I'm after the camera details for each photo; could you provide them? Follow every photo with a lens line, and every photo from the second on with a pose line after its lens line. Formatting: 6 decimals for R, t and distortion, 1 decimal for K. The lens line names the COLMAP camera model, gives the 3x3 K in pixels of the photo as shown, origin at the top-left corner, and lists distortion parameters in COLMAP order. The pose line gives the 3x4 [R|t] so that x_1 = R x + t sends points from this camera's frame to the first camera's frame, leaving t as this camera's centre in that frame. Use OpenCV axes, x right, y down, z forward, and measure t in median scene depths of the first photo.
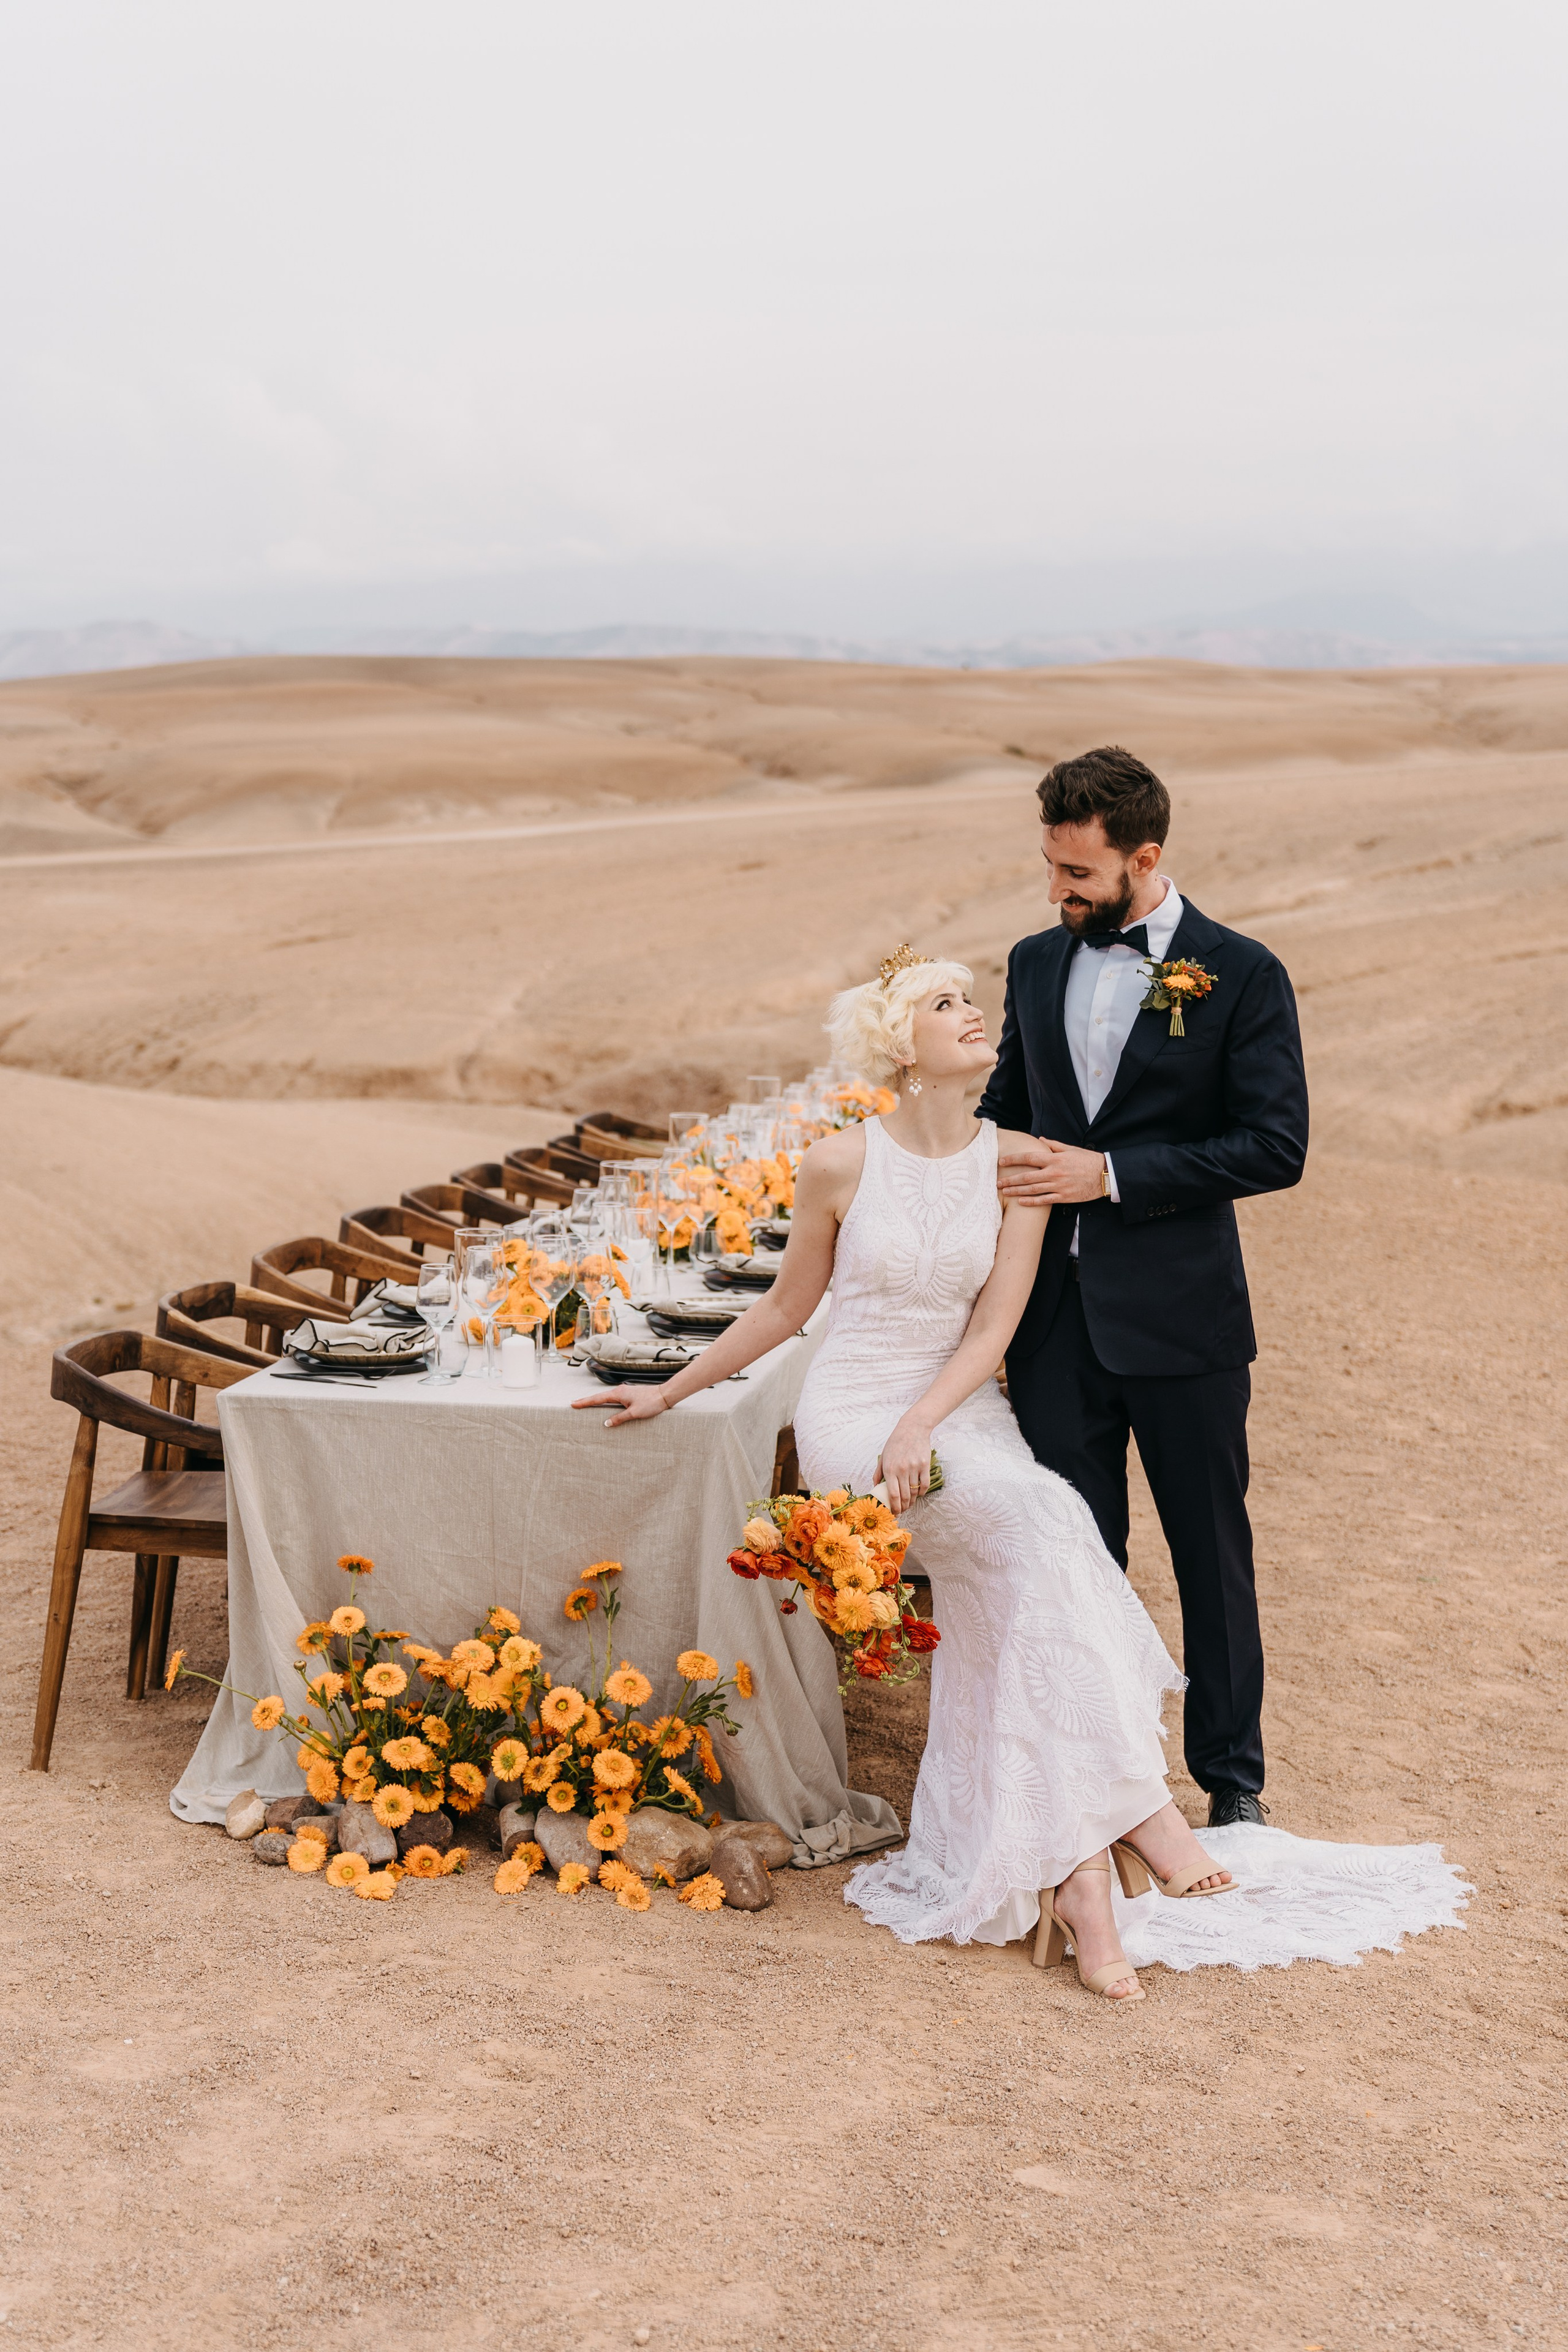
lens RADIAL K [[3032.9, 0, 774.1], [0, 3032.9, 1178.1], [0, 0, 1]] dist [0.016061, 0.016698]
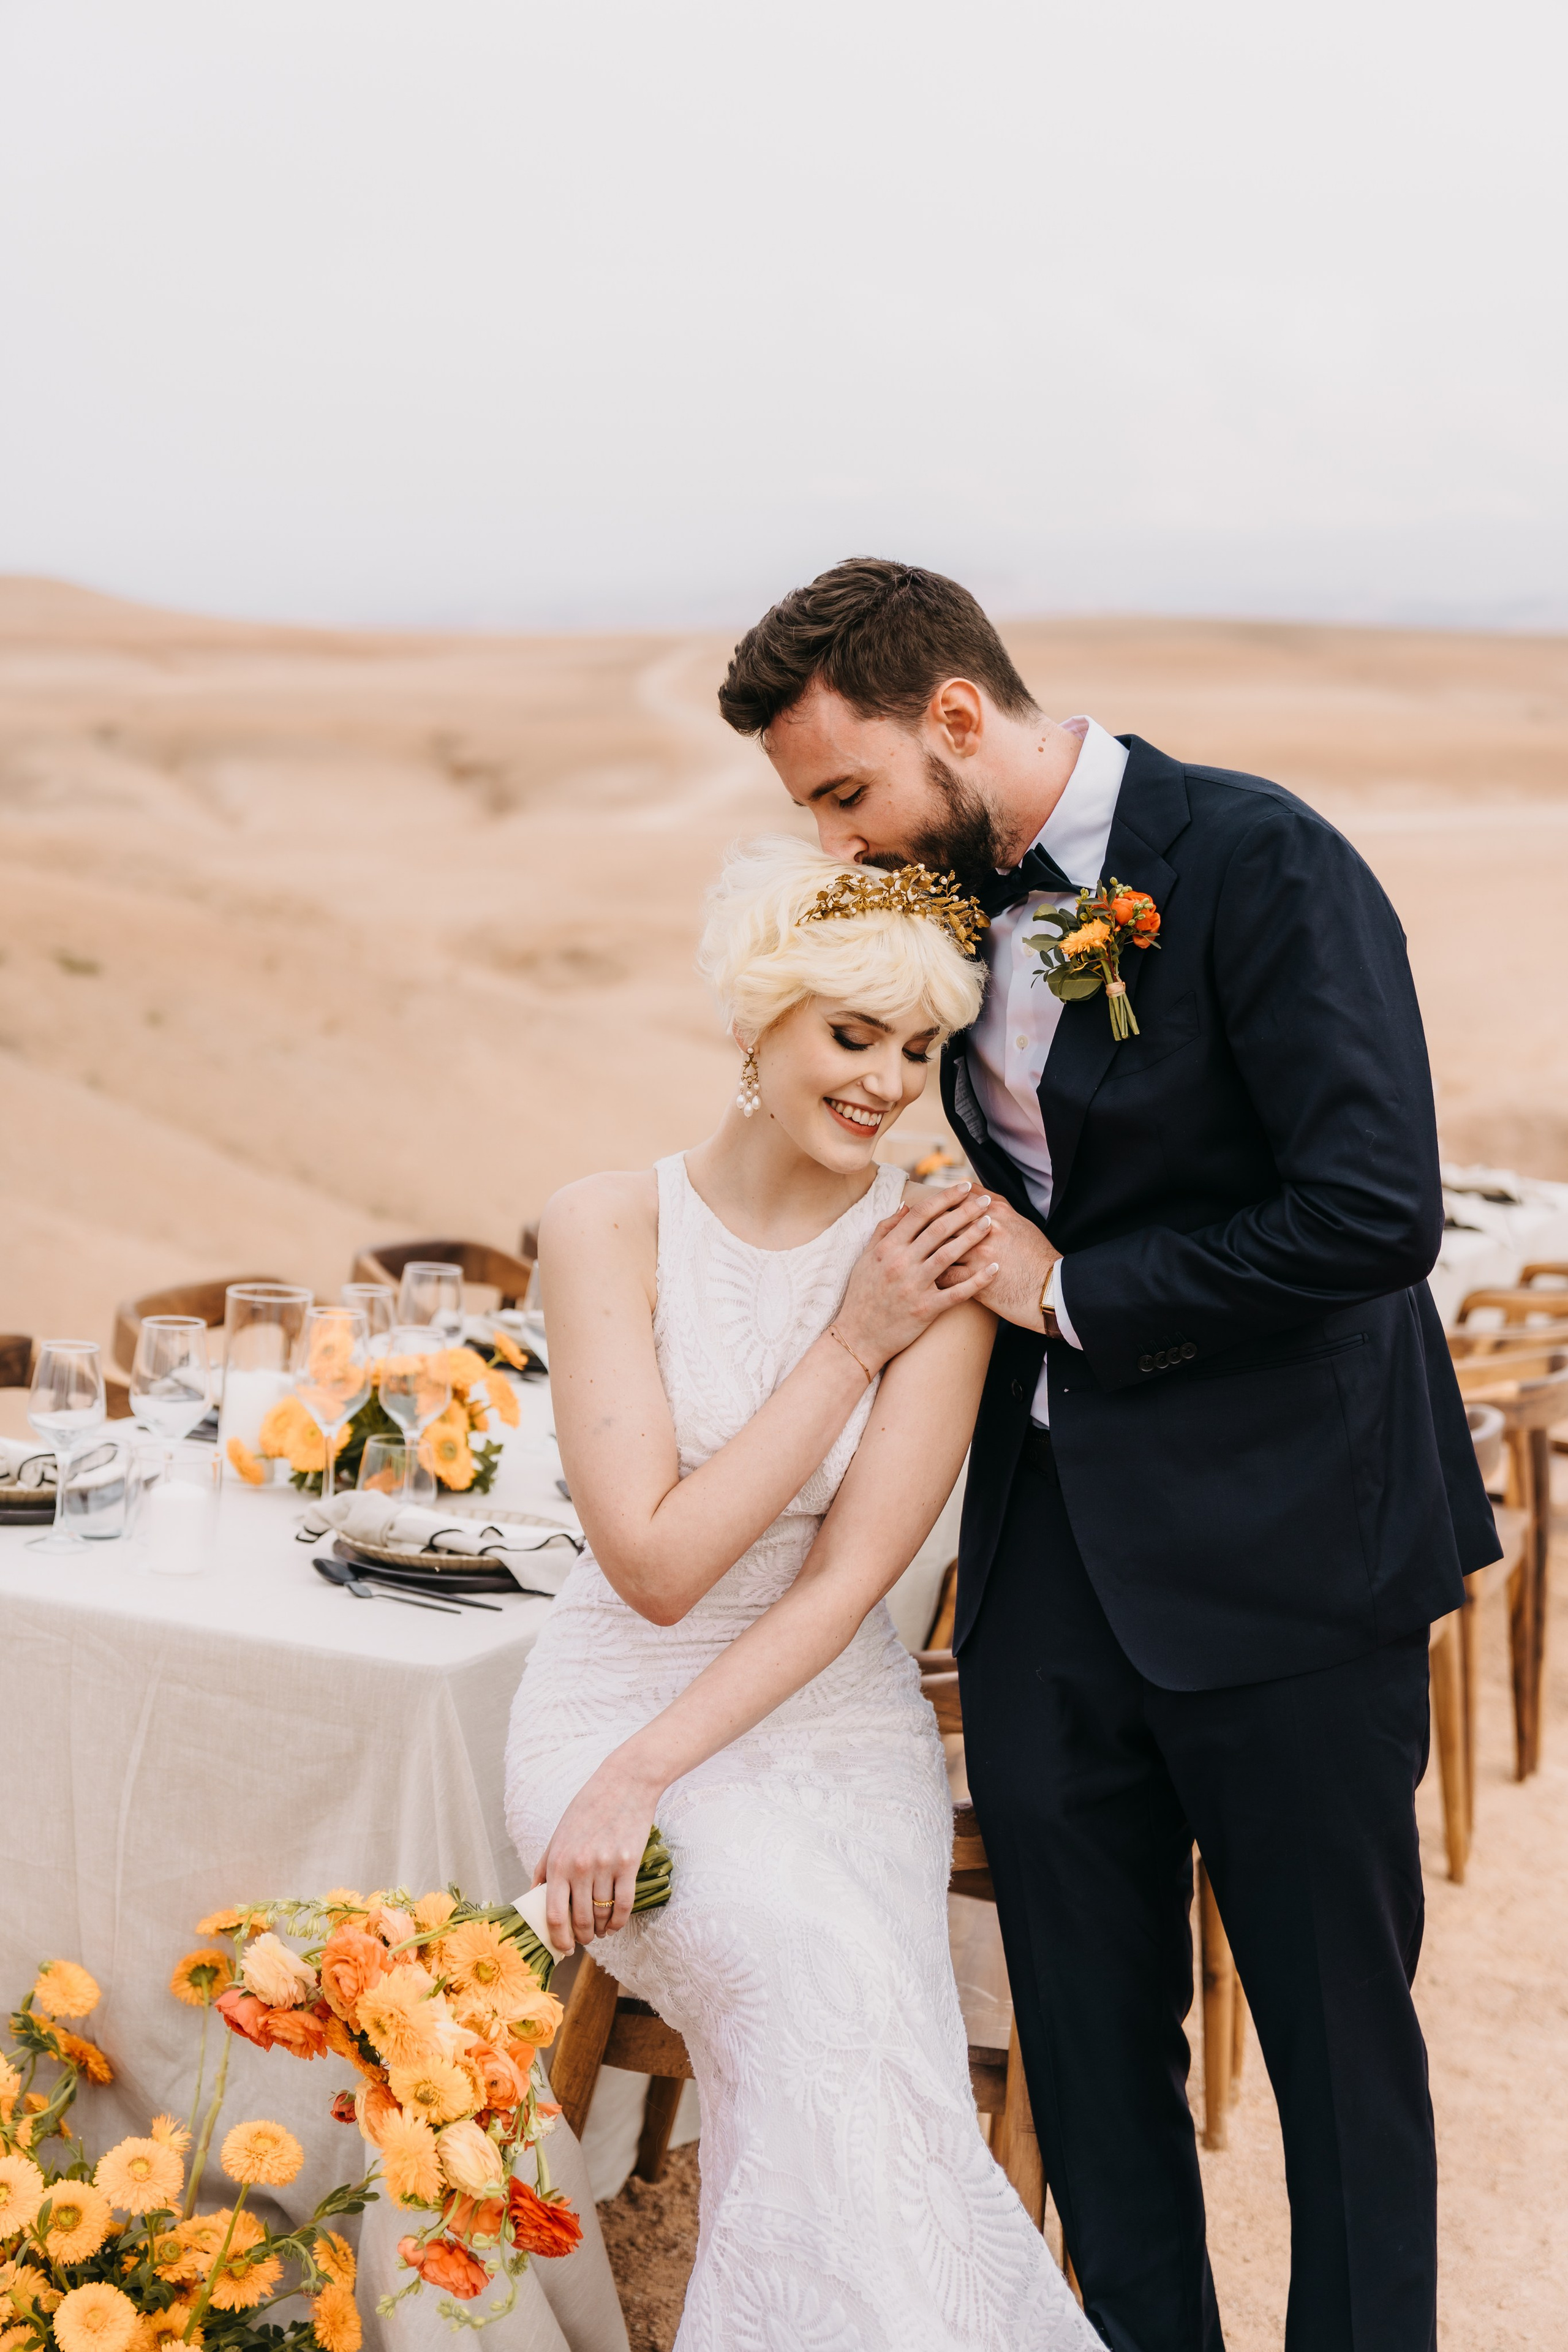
lens RADIAL K [[3487.1, 0, 792.5], [0, 3487.1, 1077.0], [0, 0, 1]] dist [0.024676, 0.103028]
pose [[0.965545, 0.072968, -0.249797, 0.182954], [-0.082834, 0.996135, -0.029200, -0.014825], [0.246701, 0.048886, 0.967858, 0.370994]]
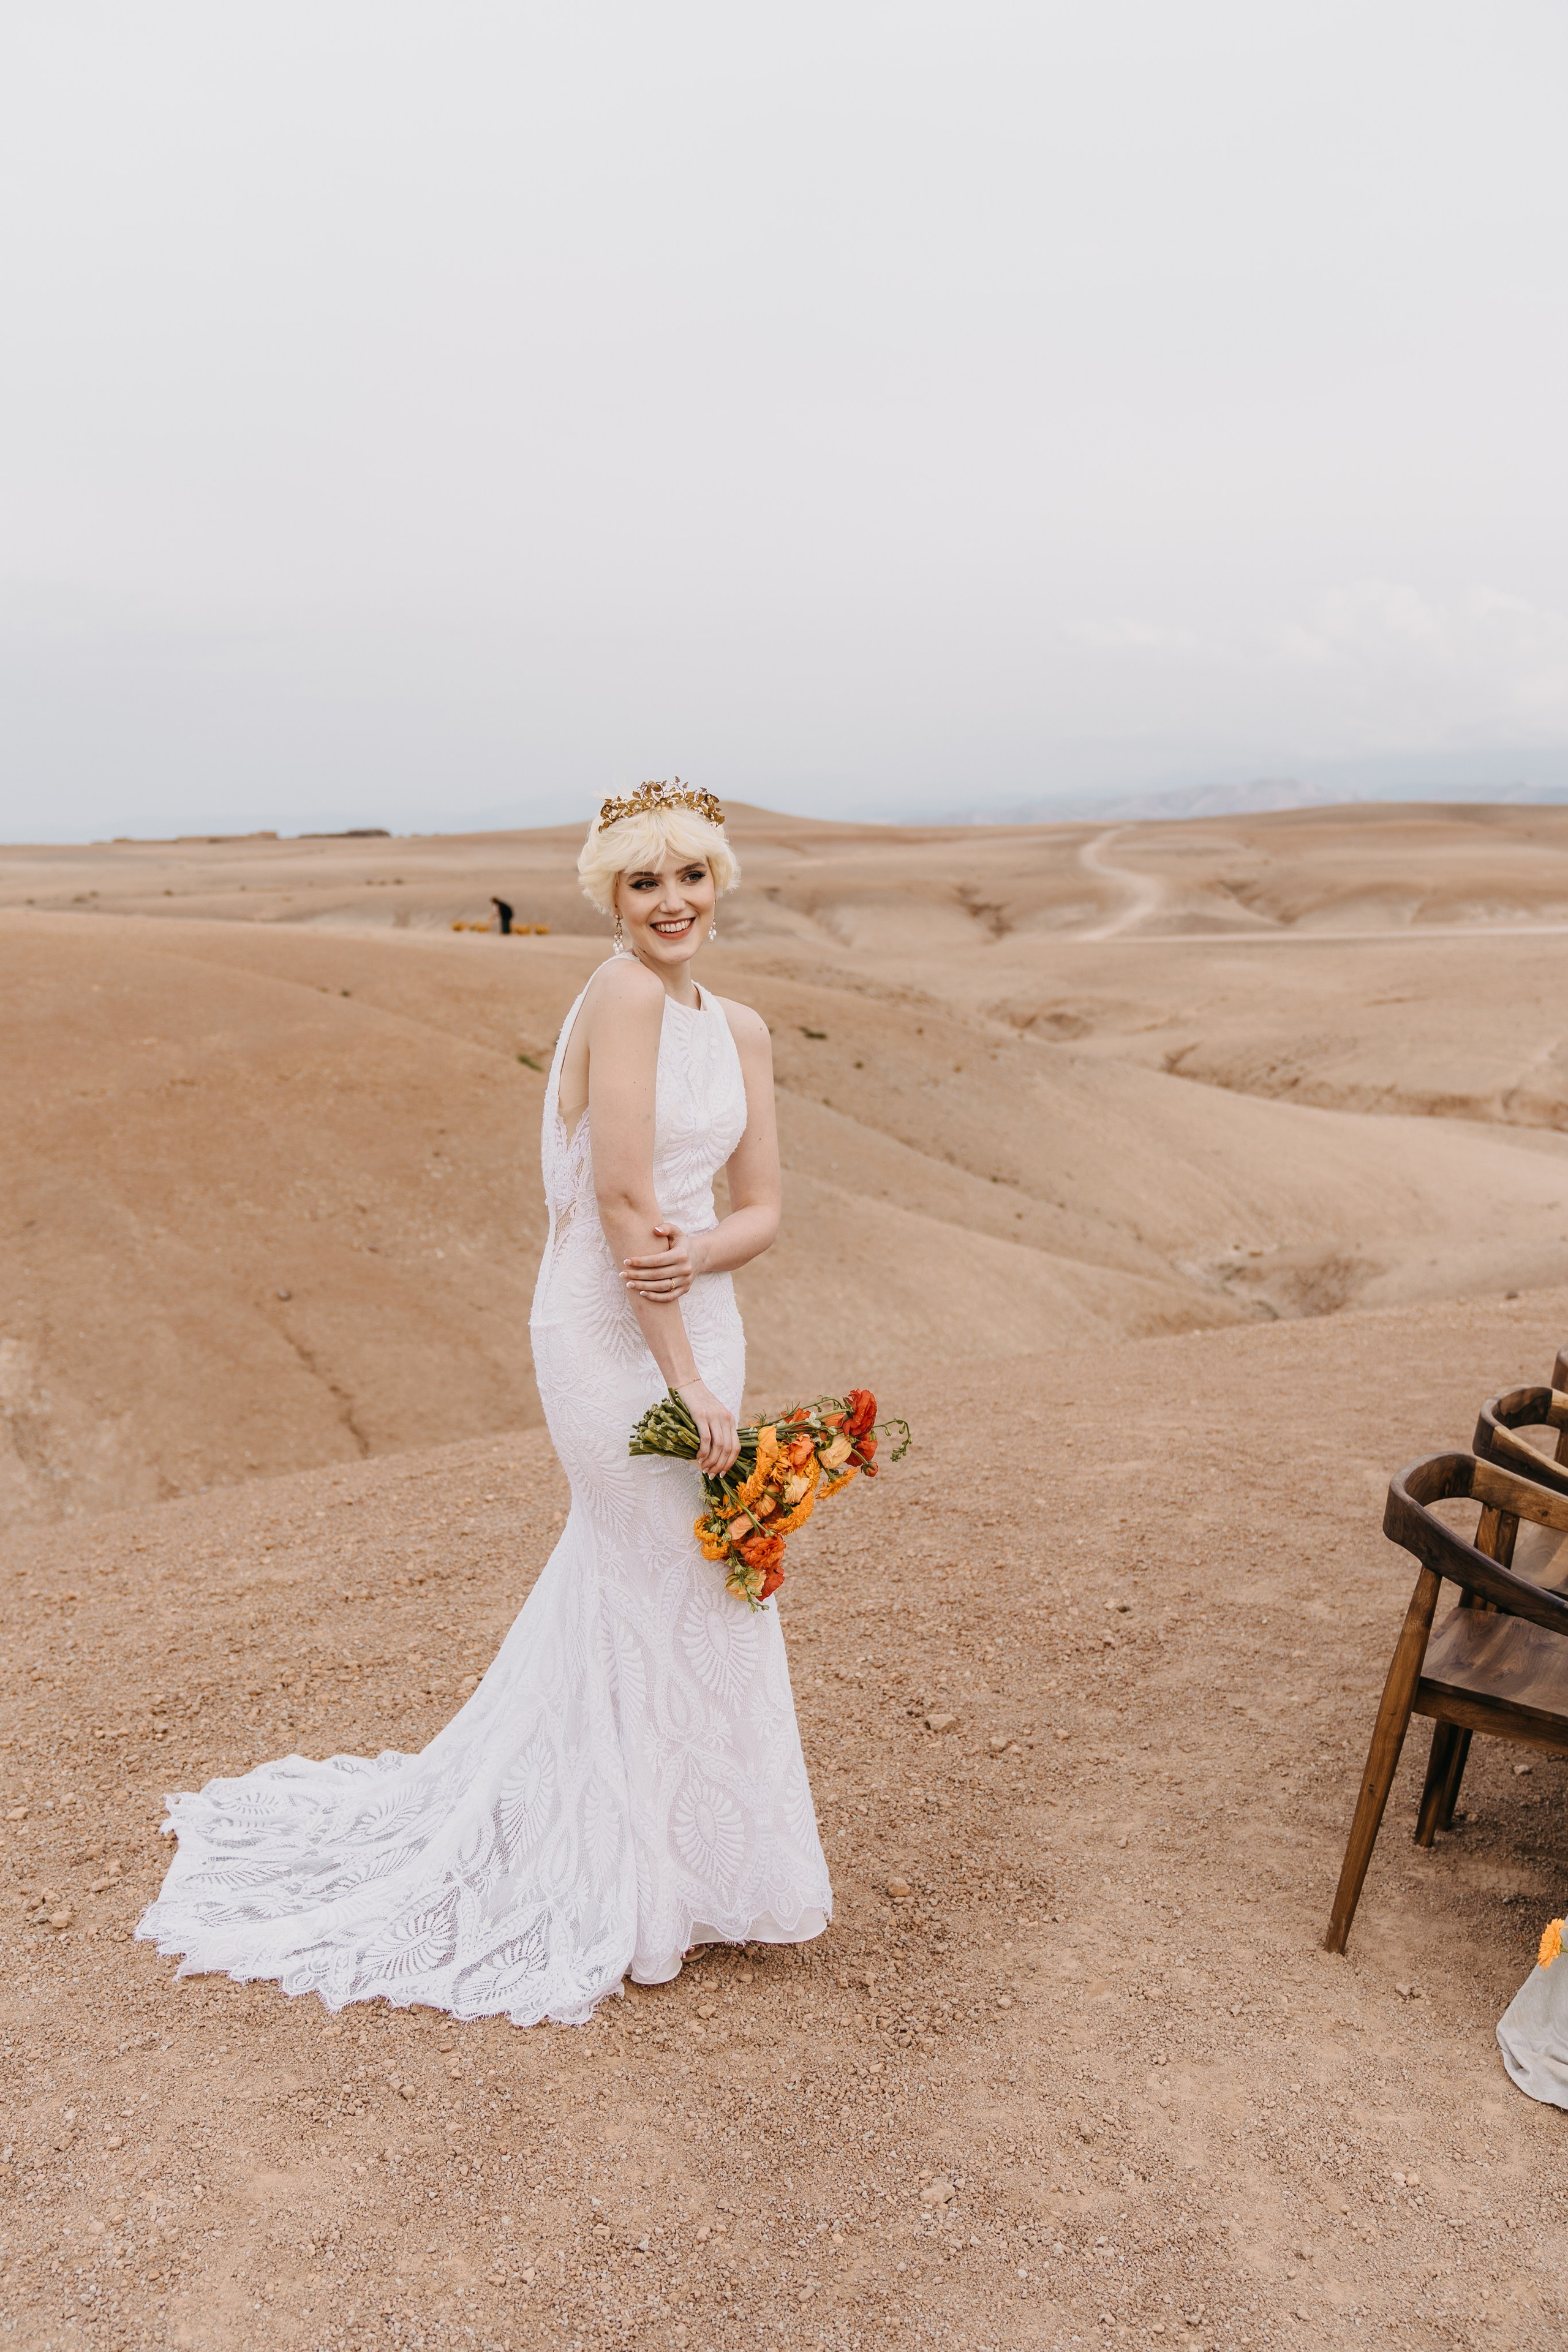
lens RADIAL K [[2031.2, 0, 768.4], [0, 2031.2, 1178.0], [0, 0, 1]] dist [-0.009824, 0.000334]
pose [[0.900731, 0.084301, -0.426118, -0.155570], [-0.078833, 0.996421, 0.030489, -0.034707], [0.427163, 0.006130, 0.904154, 0.387034]]
